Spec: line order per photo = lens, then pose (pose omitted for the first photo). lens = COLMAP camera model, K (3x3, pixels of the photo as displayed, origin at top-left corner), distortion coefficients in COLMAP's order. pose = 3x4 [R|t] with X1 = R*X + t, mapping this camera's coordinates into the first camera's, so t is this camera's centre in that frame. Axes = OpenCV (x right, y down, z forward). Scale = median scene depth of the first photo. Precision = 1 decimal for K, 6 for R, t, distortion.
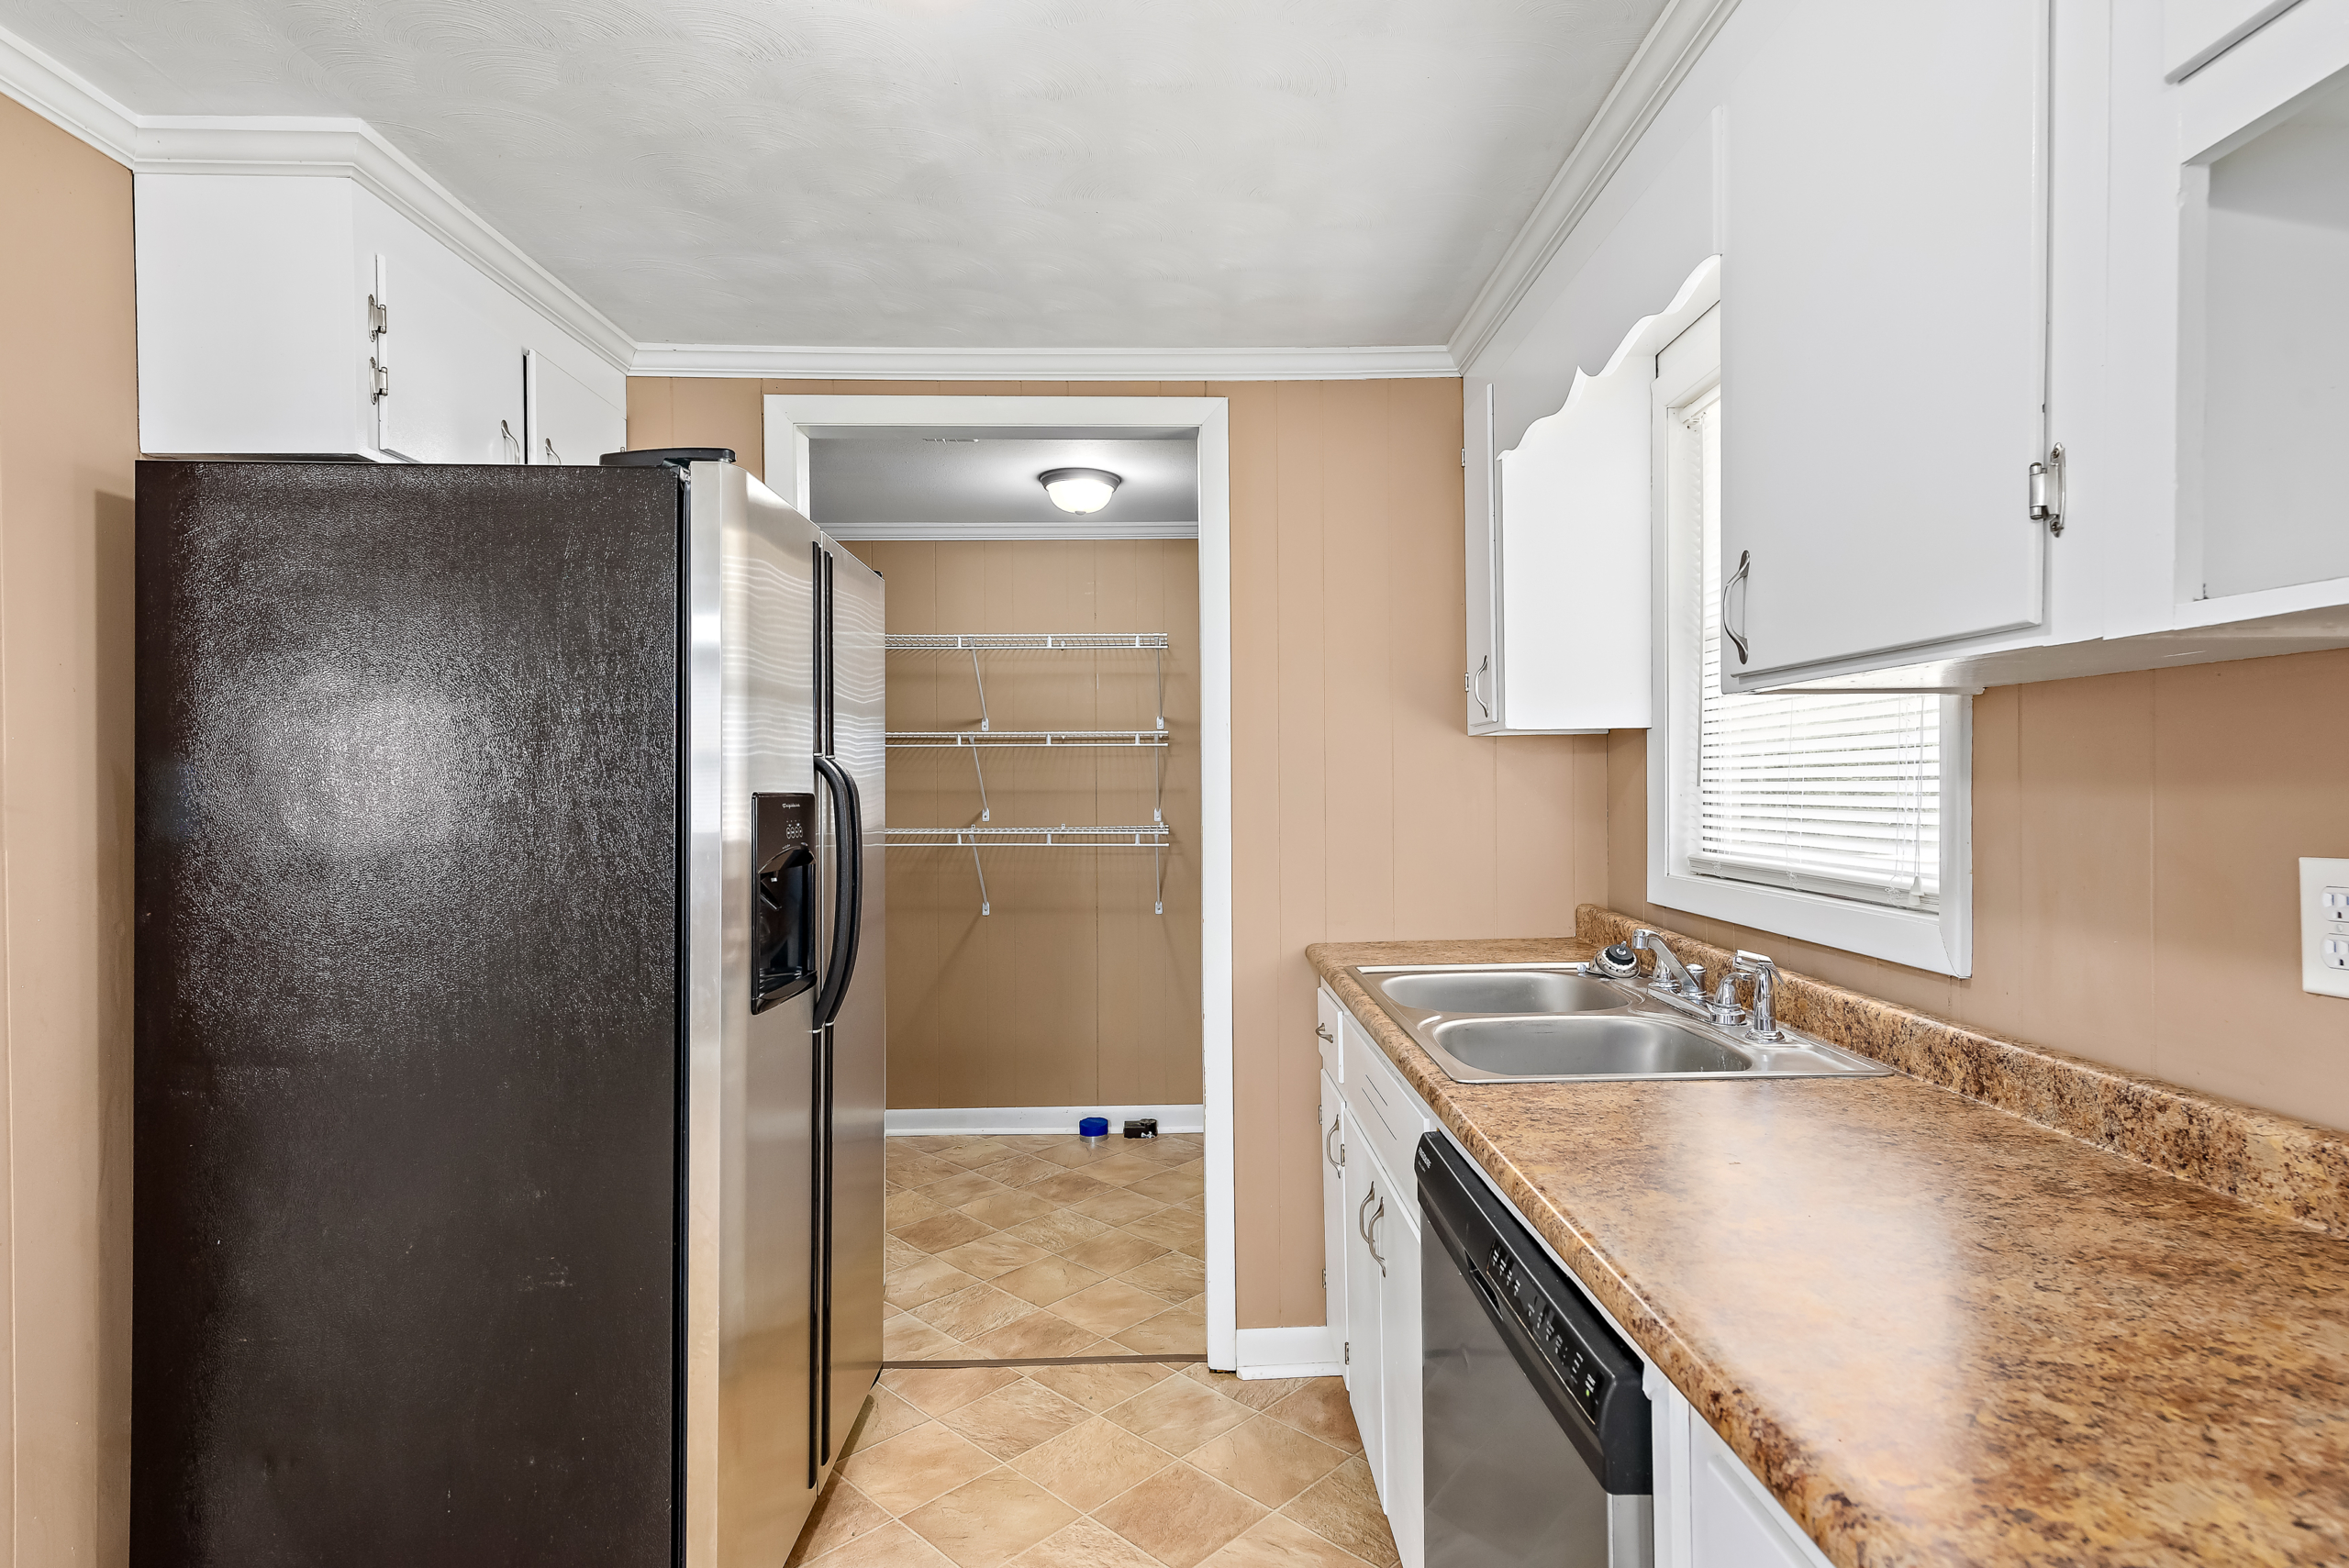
lens RADIAL K [[1223.2, 0, 1195.0], [0, 1223.2, 786.1], [0, 0, 1]] dist [0.005847, -0.001162]
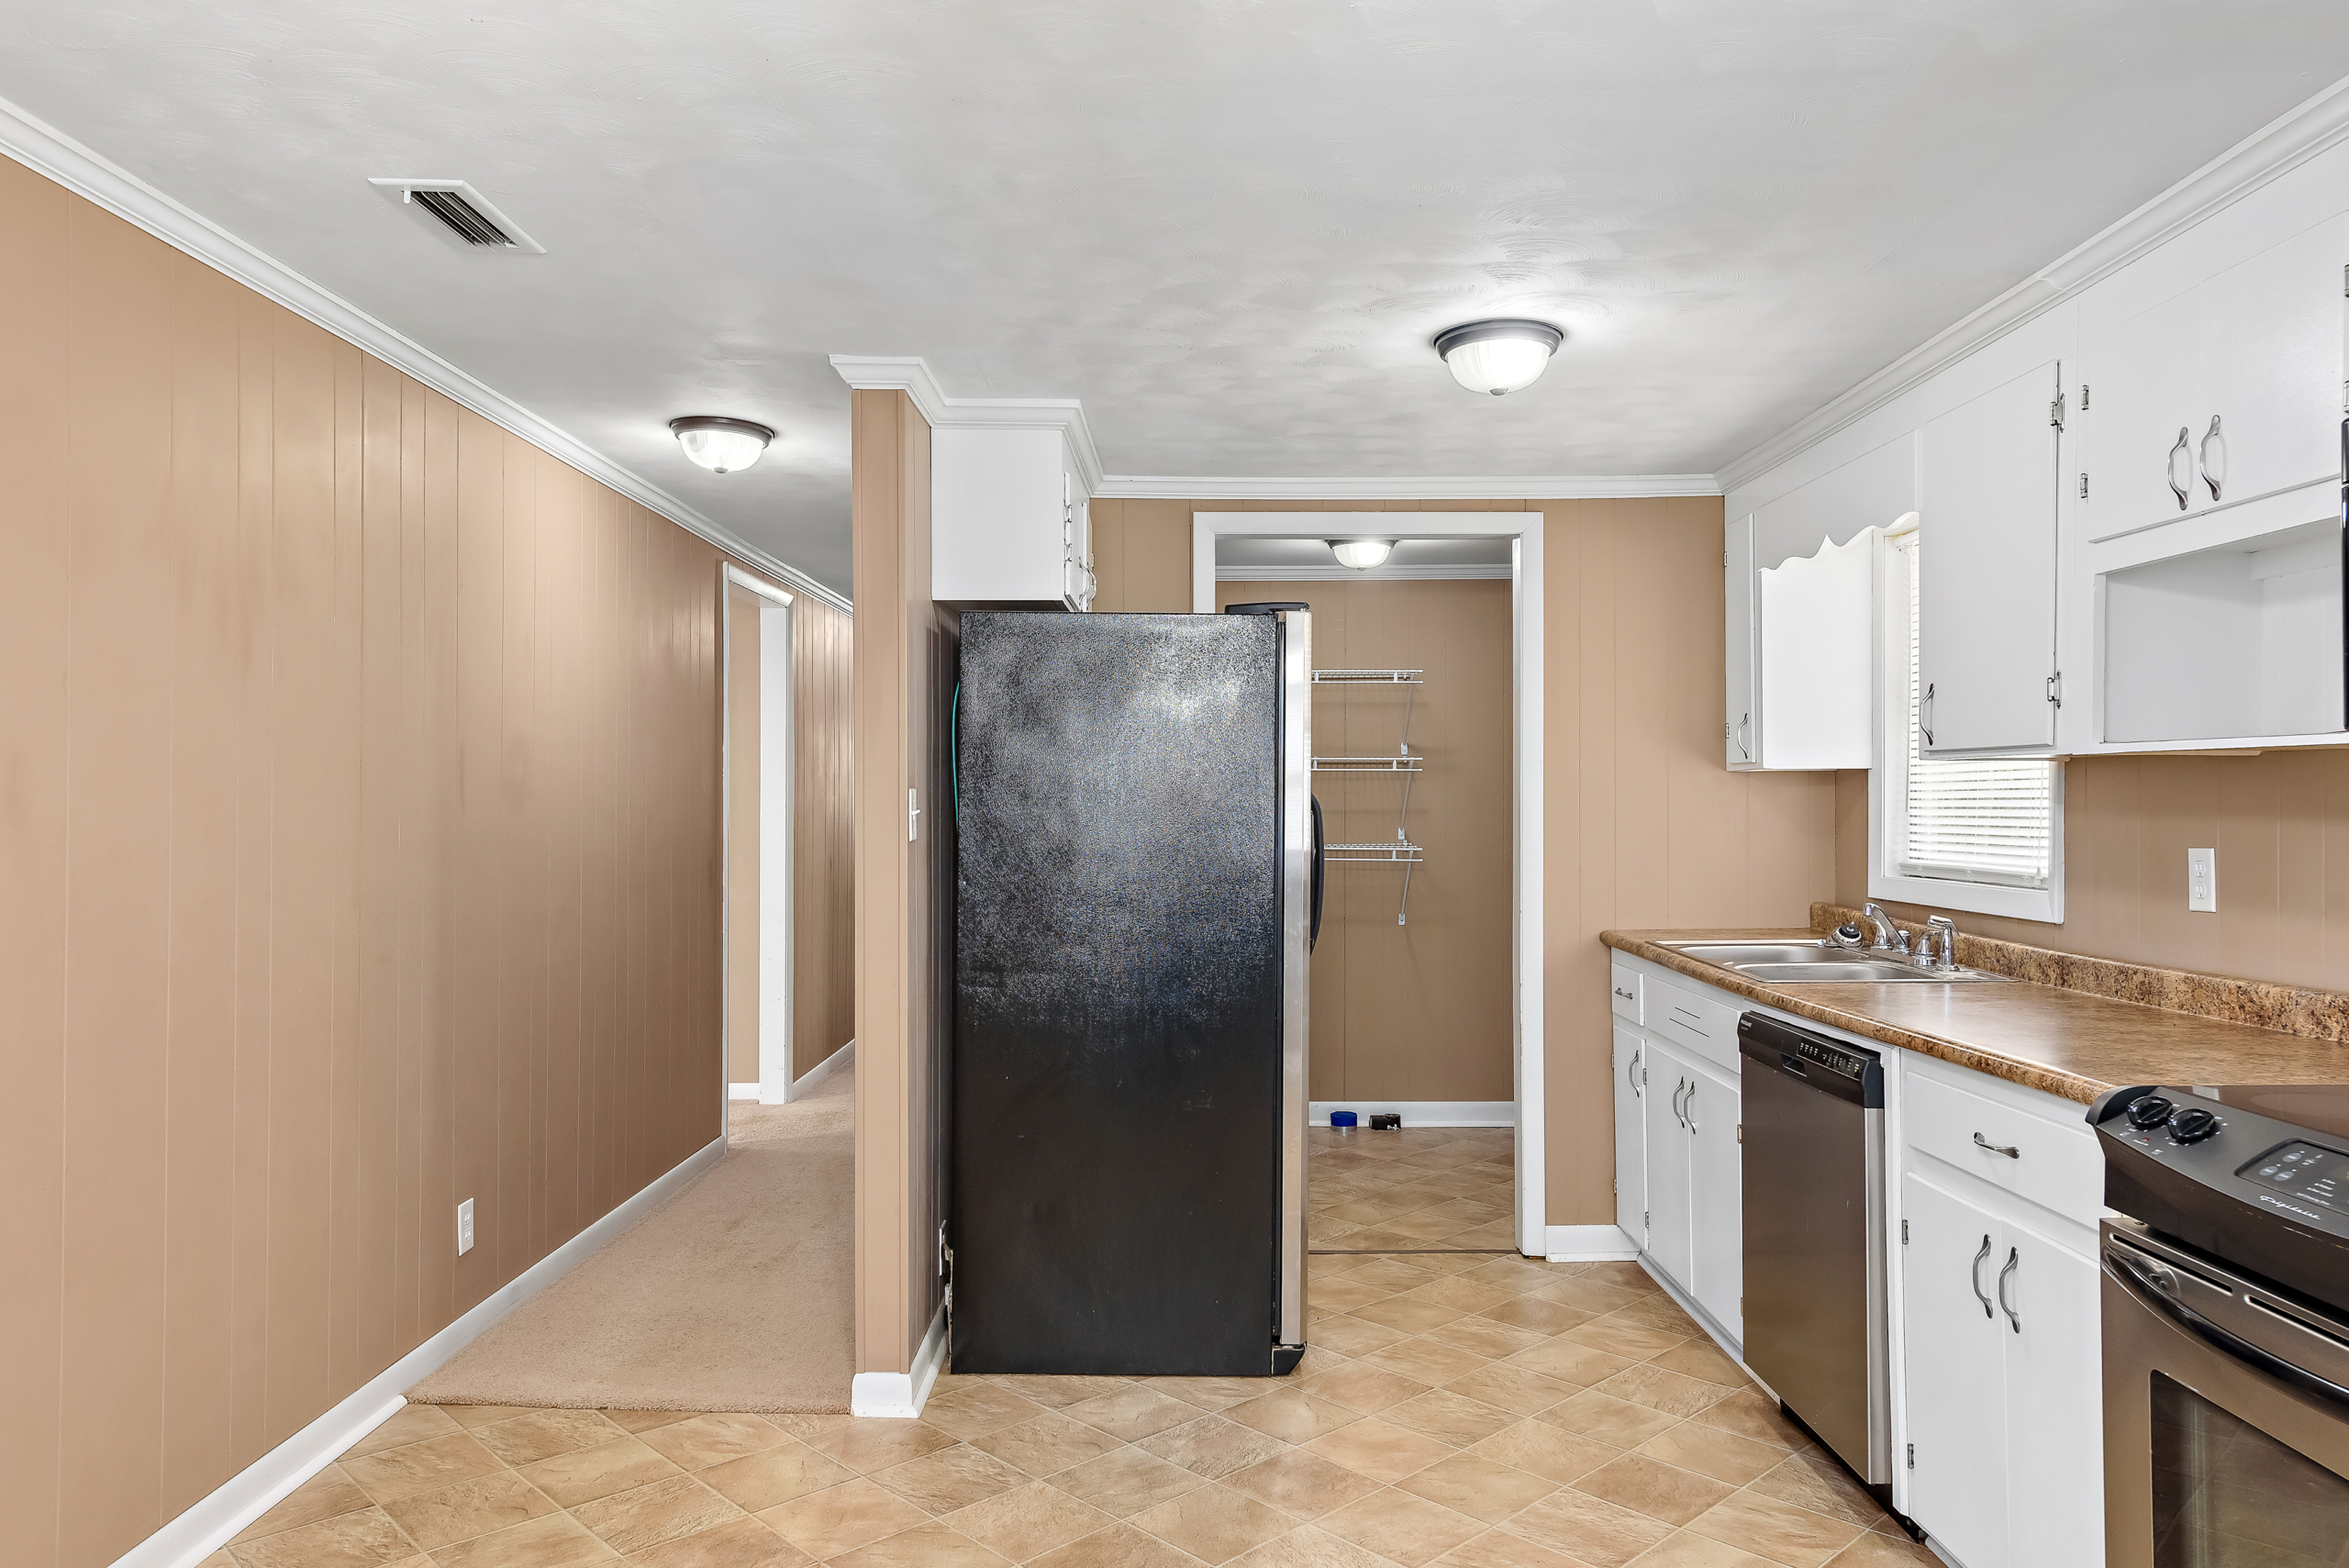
lens RADIAL K [[1607.8, 0, 1181.8], [0, 1607.8, 787.5], [0, 0, 1]] dist [0.004049, -0.000119]
pose [[0.999365, 0.007515, -0.034841, -0.383726], [-0.007871, 0.999918, -0.010099, -0.003176], [0.034762, 0.010367, 0.999342, -0.943602]]
